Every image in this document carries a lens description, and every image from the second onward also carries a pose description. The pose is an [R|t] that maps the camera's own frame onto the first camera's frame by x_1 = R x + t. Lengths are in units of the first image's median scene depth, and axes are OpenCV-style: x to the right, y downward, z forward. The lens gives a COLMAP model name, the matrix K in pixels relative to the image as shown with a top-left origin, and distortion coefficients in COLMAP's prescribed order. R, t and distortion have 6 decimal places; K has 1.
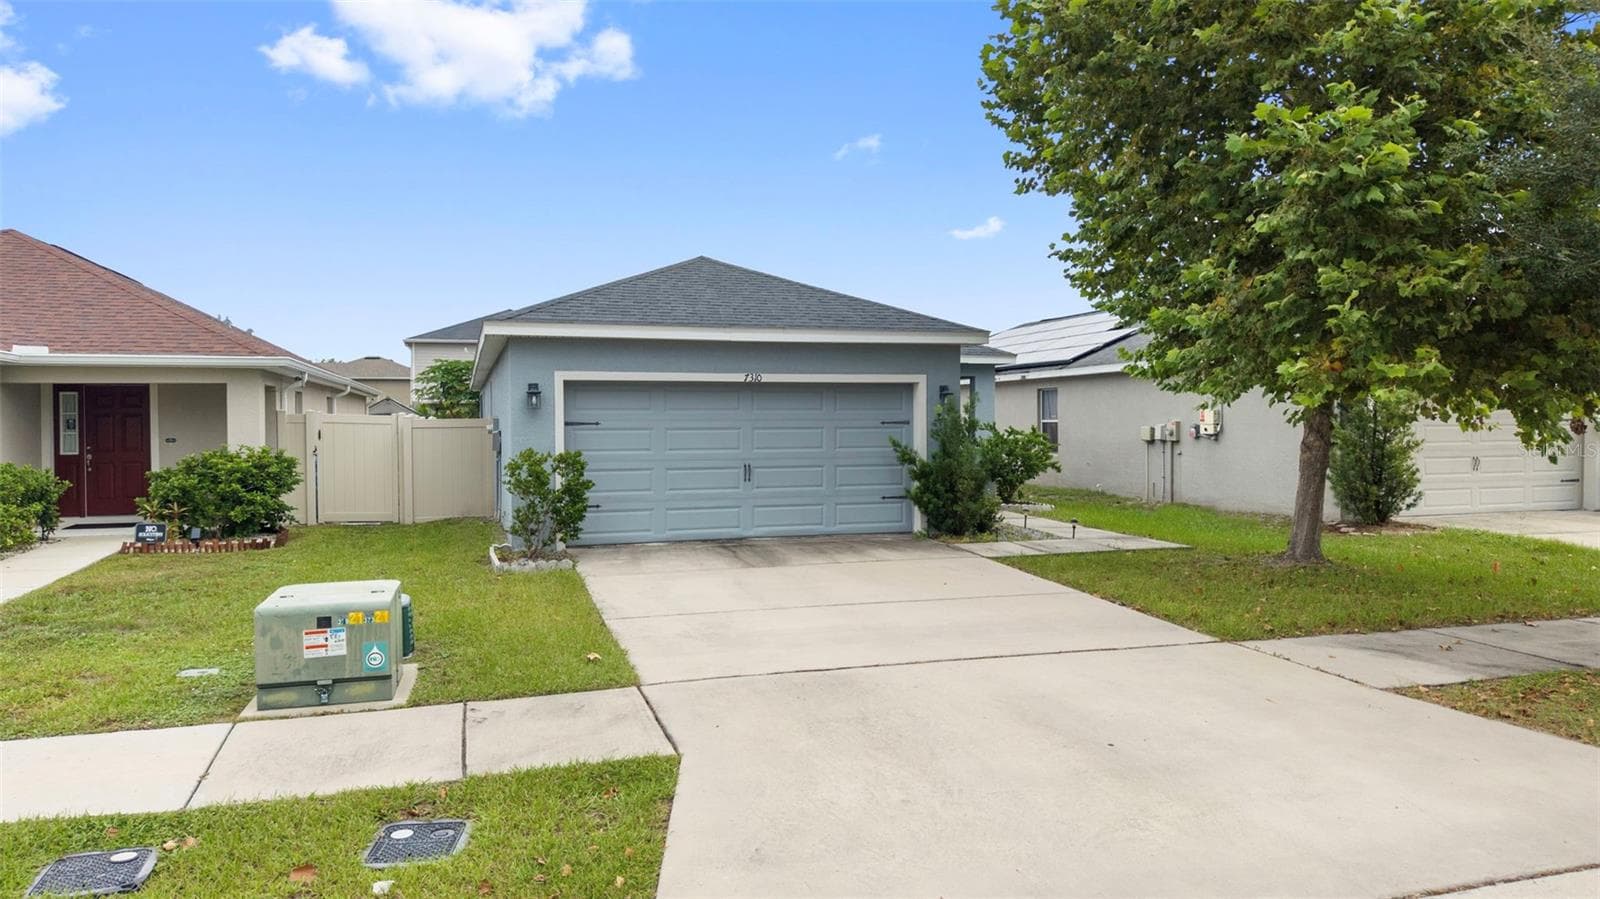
lens RADIAL K [[1075.1, 0, 791.3], [0, 1075.1, 450.6], [0, 0, 1]] dist [0.018056, -0.022580]
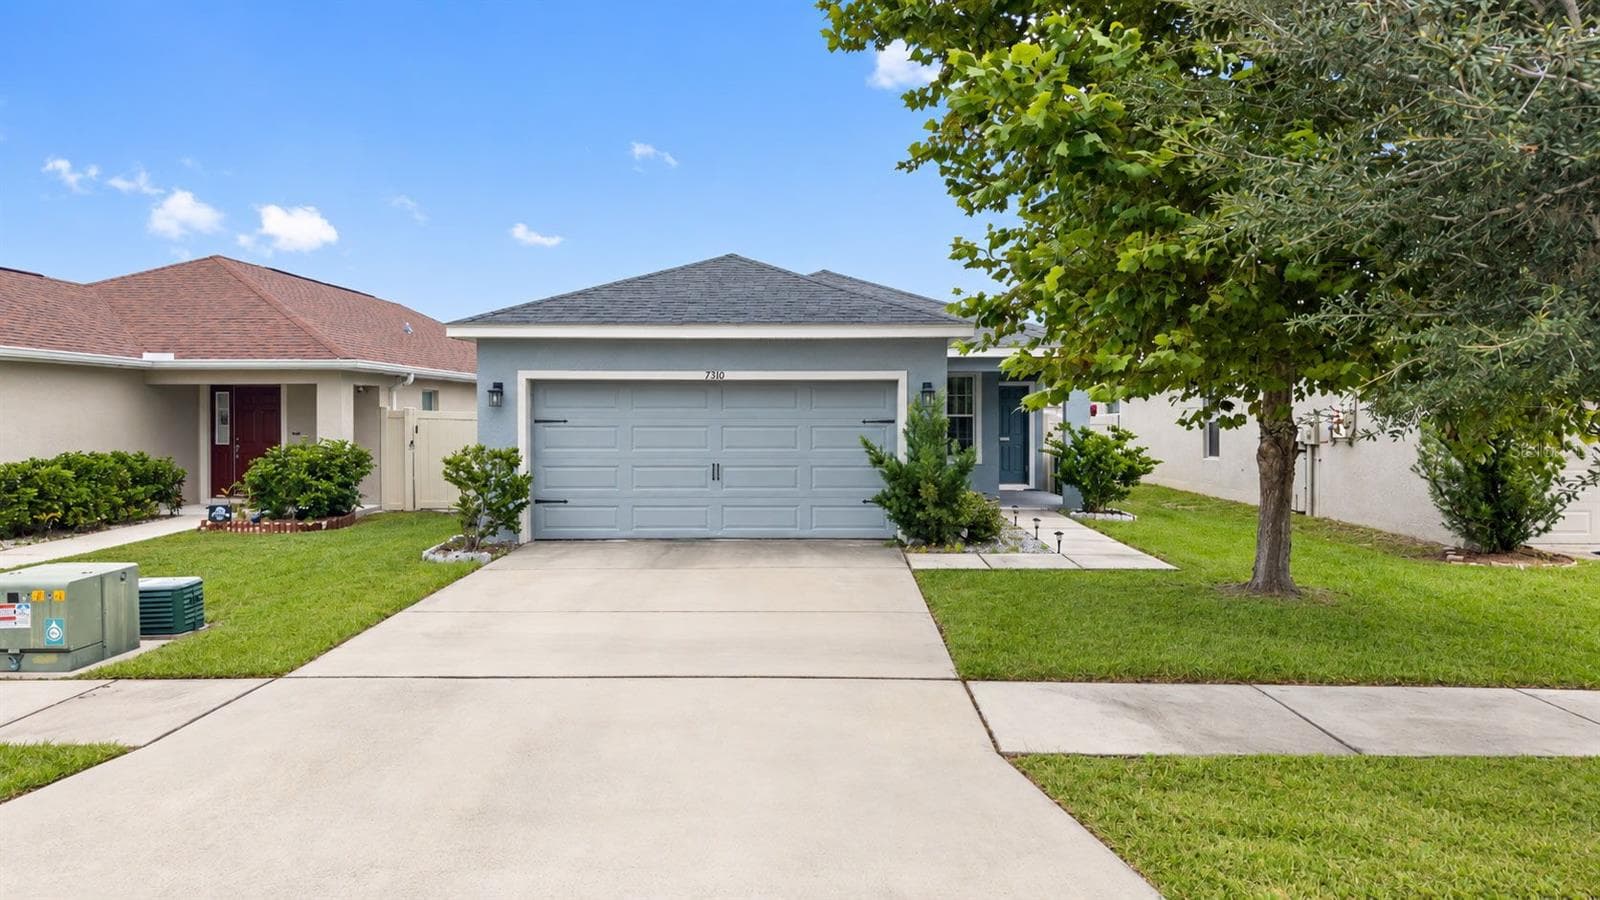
lens RADIAL K [[1075.1, 0, 788.8], [0, 1075.1, 436.7], [0, 0, 1]] dist [0.018056, -0.022580]
pose [[0.951320, 0.010911, -0.308011, 0.584247], [-0.013485, 0.999890, -0.006230, -0.011610], [0.307909, 0.010080, 0.951363, 0.147942]]
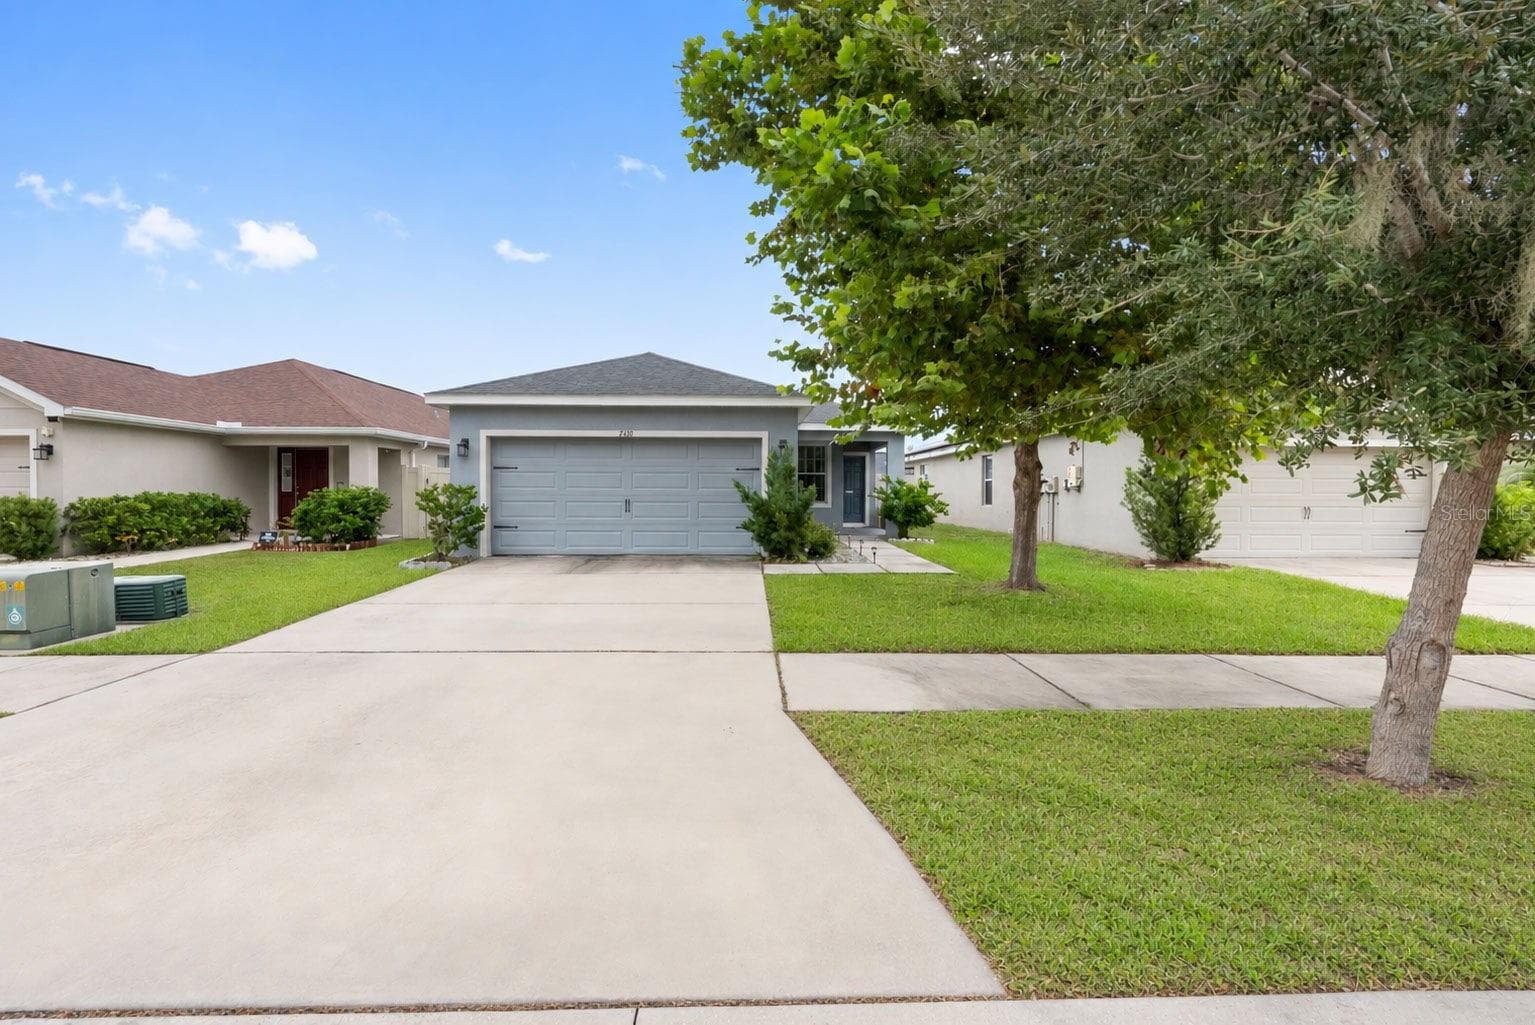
lens RADIAL K [[688.2, 0, 765.3], [0, 688.2, 515.4], [0, 0, 1]] dist [-0.011481, 0.002299]
pose [[0.966372, 0.017939, -0.256520, 0.620357], [-0.016493, 0.999834, 0.007786, 0.041768], [0.256617, -0.003294, 0.966508, 0.378994]]
